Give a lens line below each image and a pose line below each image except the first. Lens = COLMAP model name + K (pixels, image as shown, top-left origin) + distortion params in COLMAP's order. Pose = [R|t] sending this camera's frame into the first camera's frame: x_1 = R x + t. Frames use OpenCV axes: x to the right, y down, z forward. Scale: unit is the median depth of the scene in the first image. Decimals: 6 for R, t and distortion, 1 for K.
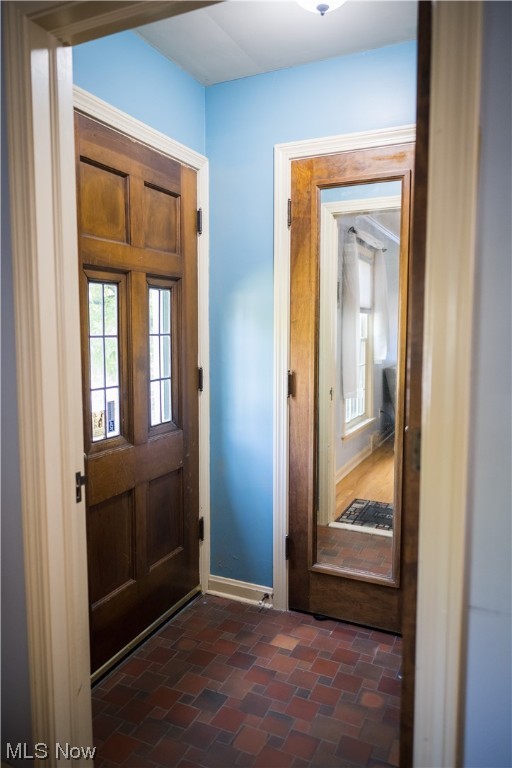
lens RADIAL K [[529.3, 0, 255.5], [0, 529.3, 380.7], [0, 0, 1]] dist [0.000119, 0.000018]
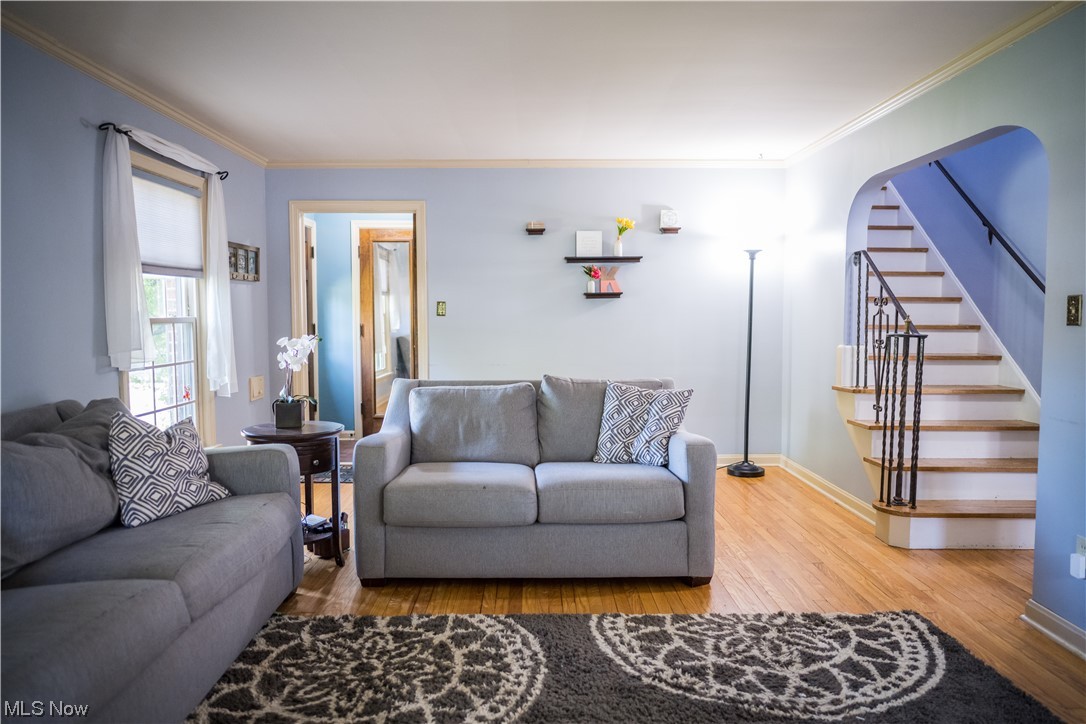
lens RADIAL K [[748.5, 0, 541.4], [0, 748.5, 363.1], [0, 0, 1]] dist [0.000119, 0.000018]
pose [[0.901804, -0.030202, 0.431088, -0.572749], [0.042358, 0.998929, -0.018625, 0.220881], [-0.430064, 0.035056, 0.902118, -1.991850]]
